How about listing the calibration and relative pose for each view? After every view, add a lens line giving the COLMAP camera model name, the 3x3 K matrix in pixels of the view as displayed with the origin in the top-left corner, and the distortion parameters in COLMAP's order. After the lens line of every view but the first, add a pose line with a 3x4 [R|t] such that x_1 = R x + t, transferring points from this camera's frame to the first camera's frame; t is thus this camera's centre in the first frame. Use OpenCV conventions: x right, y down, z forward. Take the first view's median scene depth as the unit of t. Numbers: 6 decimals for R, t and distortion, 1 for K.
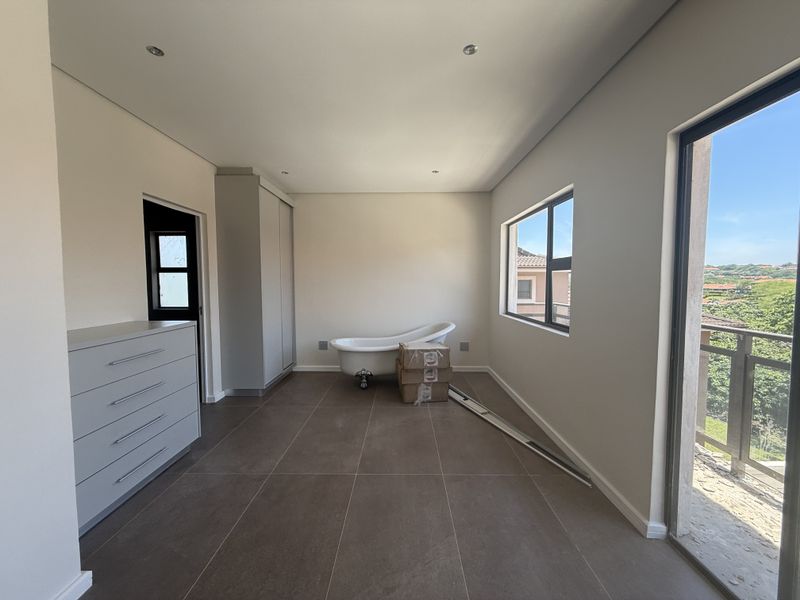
lens RADIAL K [[319.5, 0, 400.6], [0, 319.5, 303.7], [0, 0, 1]] dist [-0.001301, 0.000144]
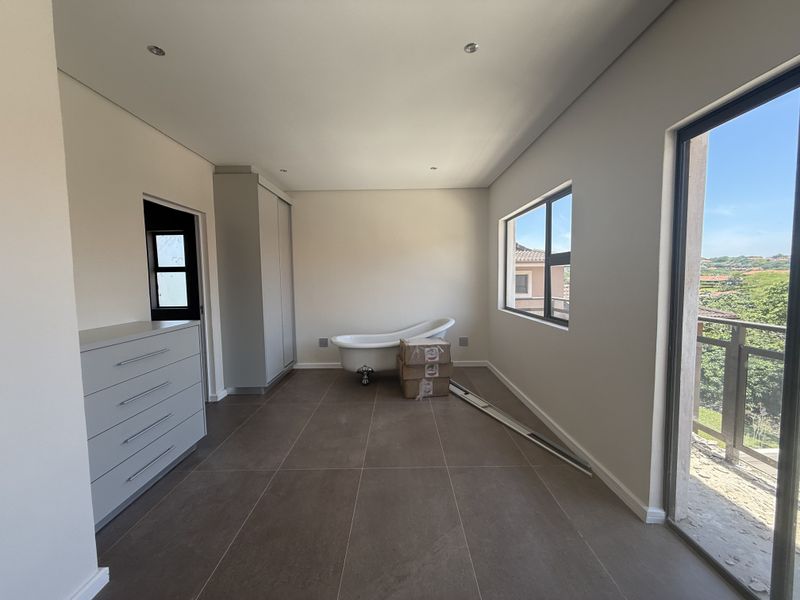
lens RADIAL K [[319.5, 0, 400.9], [0, 319.5, 303.7], [0, 0, 1]] dist [-0.001301, 0.000144]
pose [[0.999810, -0.014302, 0.013215, -0.015194], [0.014141, 0.999826, 0.012139, -0.001253], [-0.013386, -0.011950, 0.999839, -0.008862]]
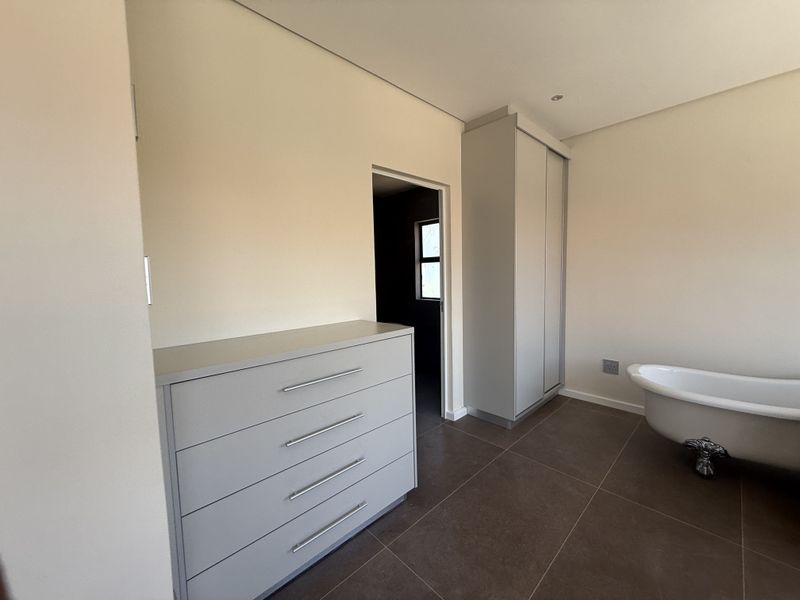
lens RADIAL K [[319.5, 0, 397.3], [0, 319.5, 295.9], [0, 0, 1]] dist [-0.001301, 0.000144]
pose [[0.691288, 0.037626, -0.721599, -0.118558], [-0.027820, 0.999289, 0.025453, -0.024417], [0.722043, 0.002480, 0.691843, 0.362747]]
